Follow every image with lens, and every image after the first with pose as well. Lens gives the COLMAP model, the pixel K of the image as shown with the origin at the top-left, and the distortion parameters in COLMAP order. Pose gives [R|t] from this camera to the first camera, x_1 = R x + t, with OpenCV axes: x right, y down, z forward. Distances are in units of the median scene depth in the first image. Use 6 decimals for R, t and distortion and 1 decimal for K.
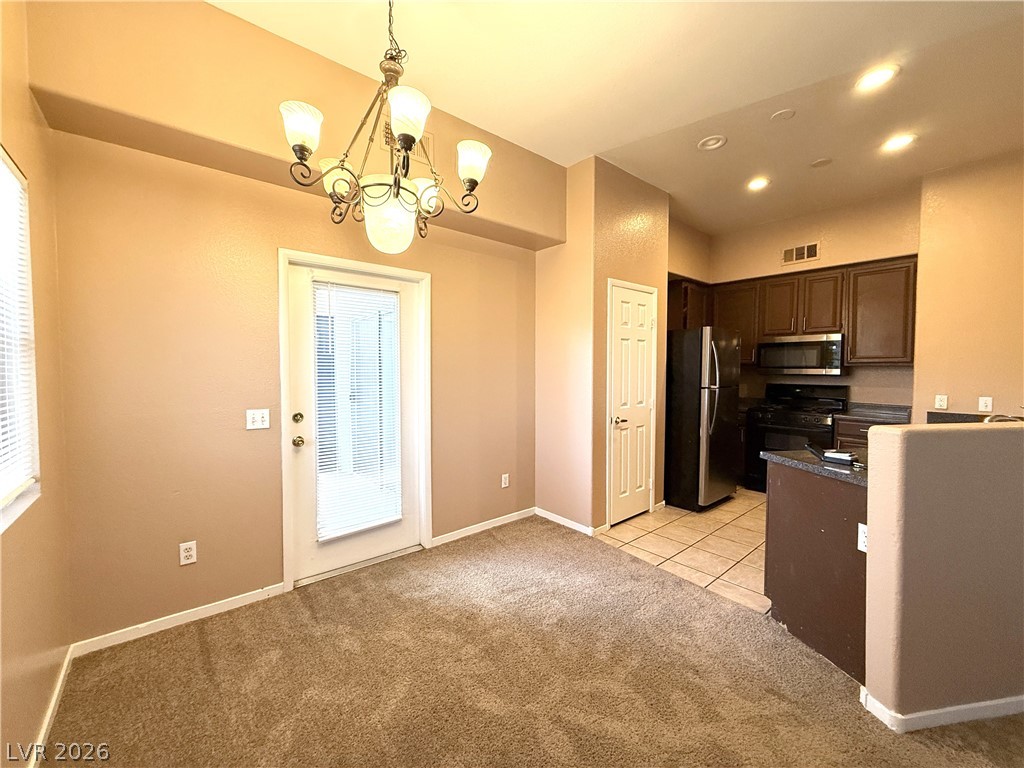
lens RADIAL K [[408.3, 0, 505.6], [0, 408.3, 385.8], [0, 0, 1]] dist [0.002276, -0.000307]
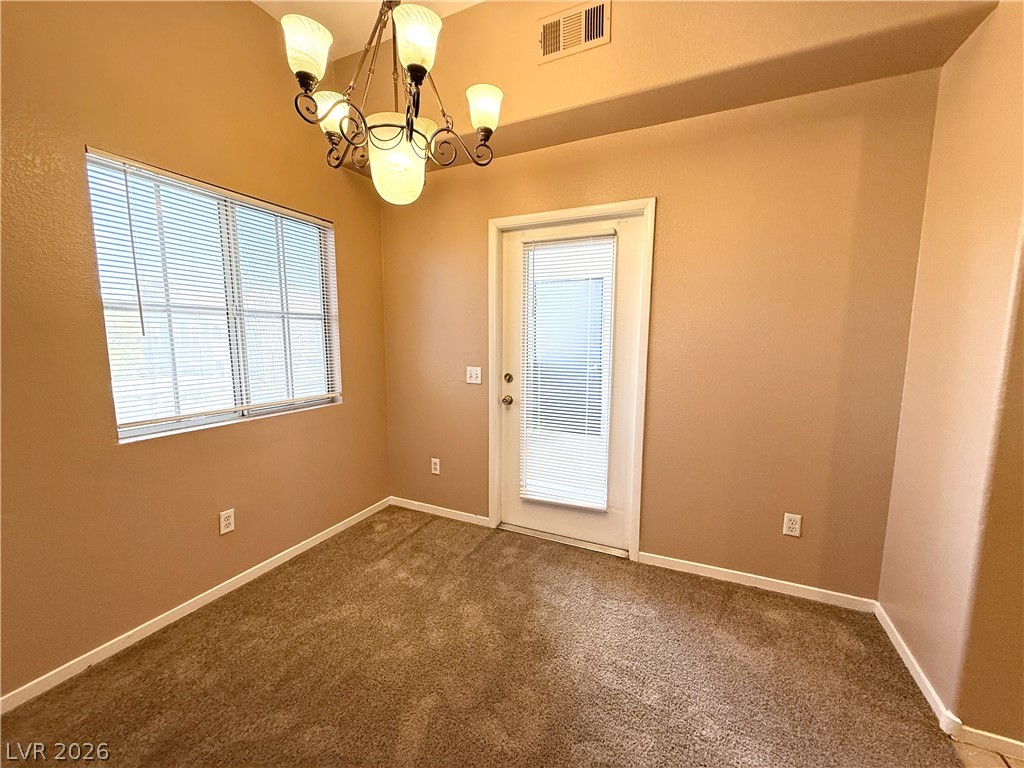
lens RADIAL K [[408.3, 0, 505.4], [0, 408.3, 385.5], [0, 0, 1]] dist [0.002276, -0.000307]
pose [[0.420360, 0.112512, -0.900355, 0.340462], [-0.035992, 0.993569, 0.107356, -0.013061], [0.906644, -0.012723, 0.421706, 0.399893]]
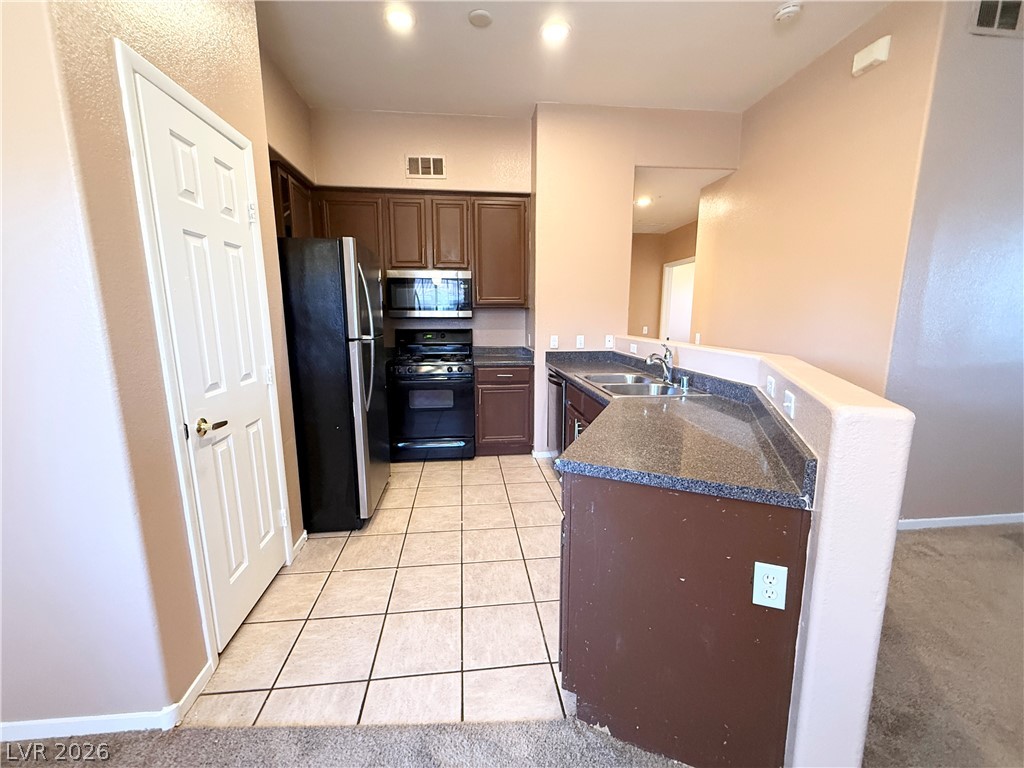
lens RADIAL K [[408.3, 0, 506.8], [0, 408.3, 385.1], [0, 0, 1]] dist [0.002276, -0.000307]
pose [[0.558338, -0.143267, 0.817149, 0.107838], [0.037699, 0.988340, 0.147522, -0.010316], [-0.828757, -0.051561, 0.557229, 0.497524]]
